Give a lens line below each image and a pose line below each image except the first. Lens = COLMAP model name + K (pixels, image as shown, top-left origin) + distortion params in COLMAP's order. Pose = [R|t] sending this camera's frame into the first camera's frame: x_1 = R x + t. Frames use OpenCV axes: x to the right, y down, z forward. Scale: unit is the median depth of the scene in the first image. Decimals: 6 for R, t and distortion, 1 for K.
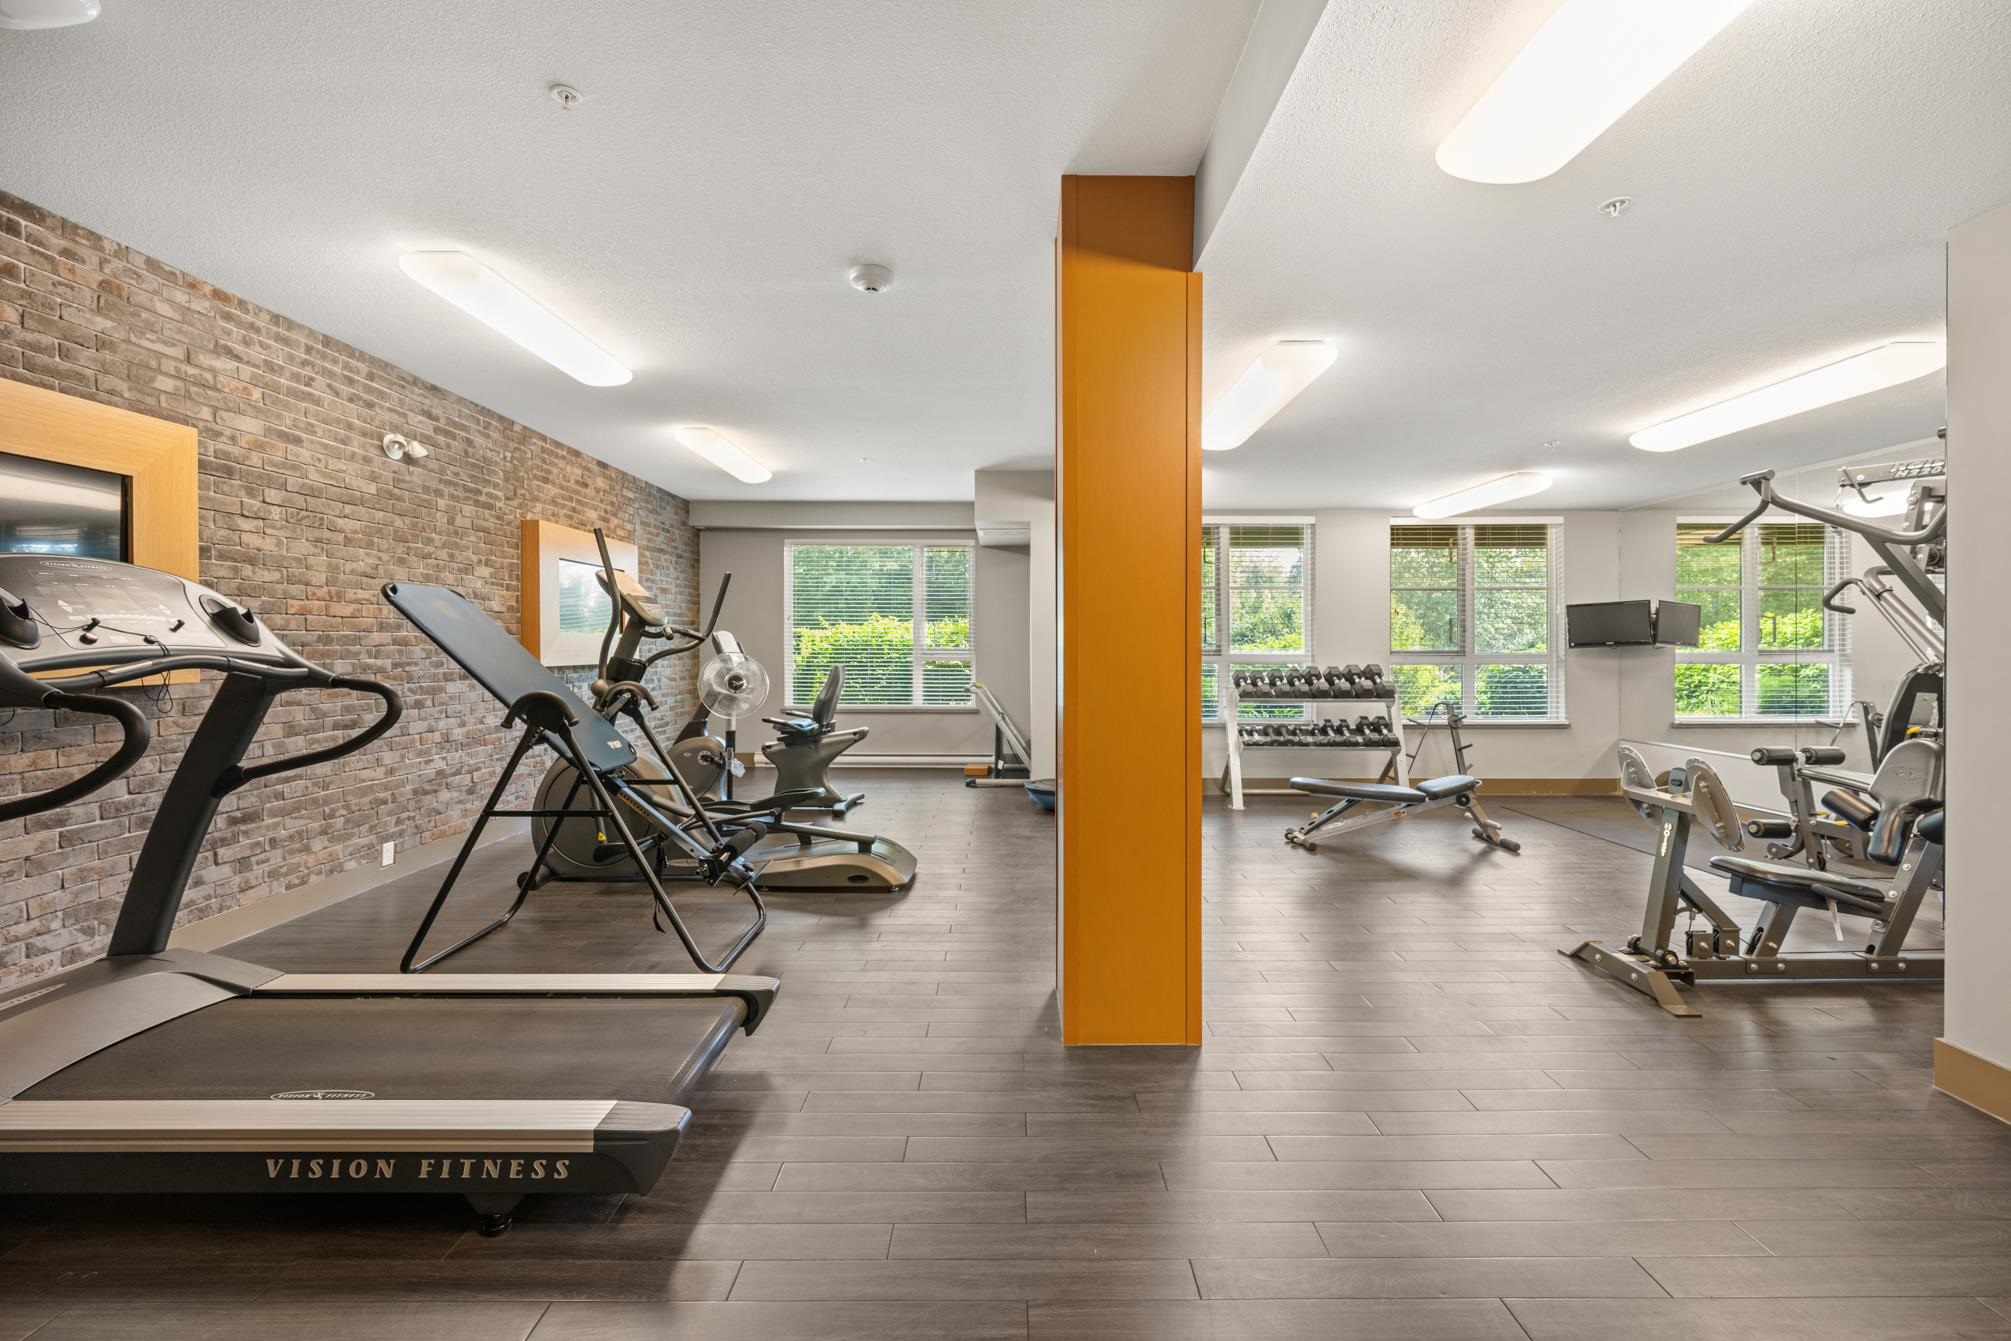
lens RADIAL K [[795.8, 0, 1025.6], [0, 795.8, 655.7], [0, 0, 1]] dist [-0.001254, 0.000148]
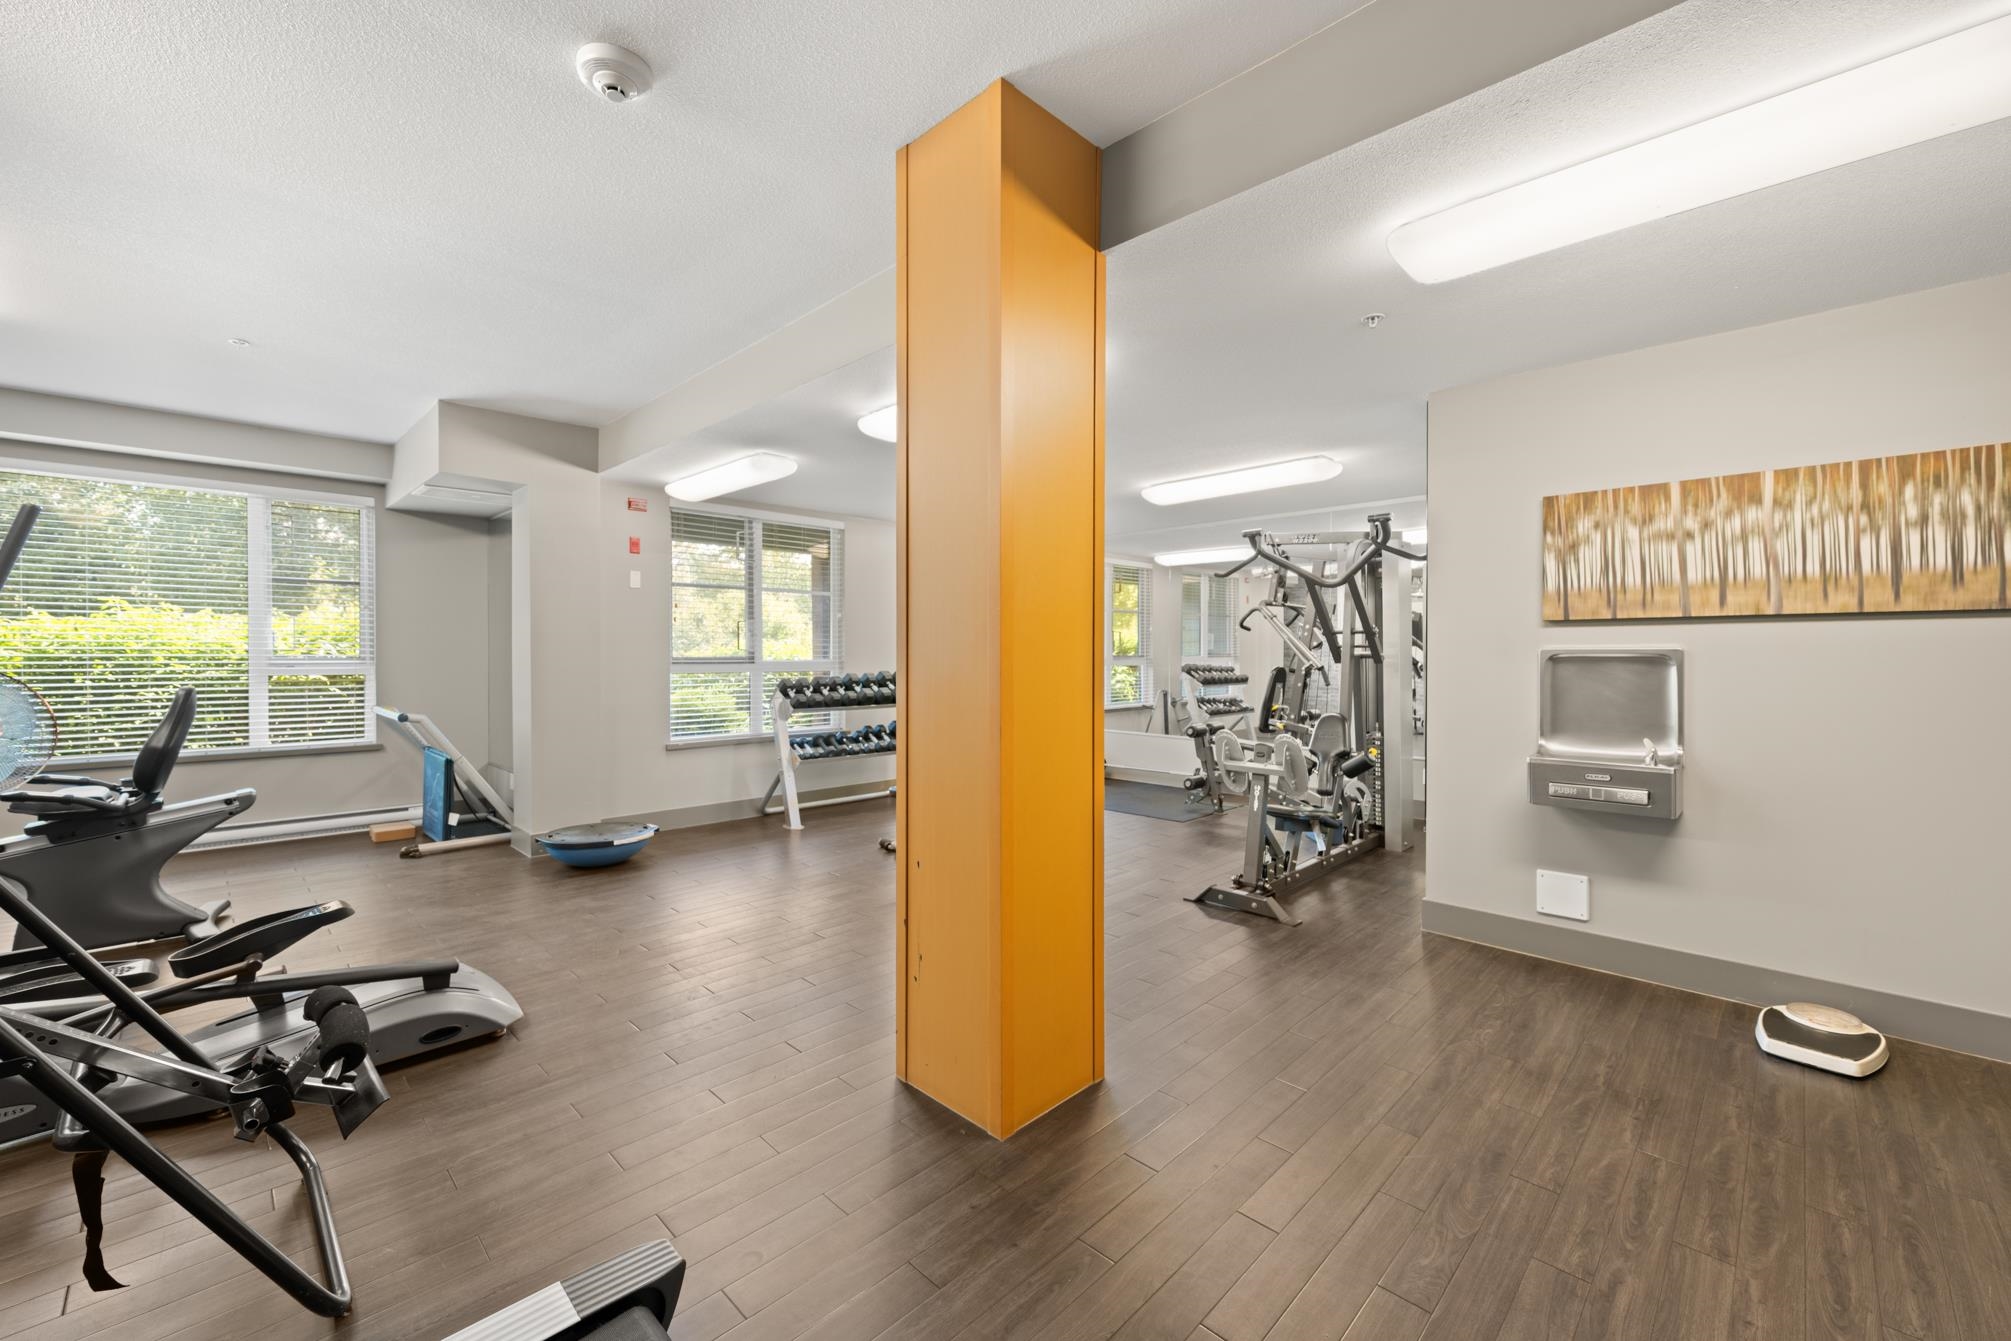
lens RADIAL K [[795.8, 0, 1011.5], [0, 795.8, 659.5], [0, 0, 1]] dist [-0.001254, 0.000148]
pose [[0.710756, -0.006511, 0.703408, -0.204995], [0.008550, 0.999963, 0.000617, -0.002860], [-0.703386, 0.005575, 0.710786, 0.160865]]
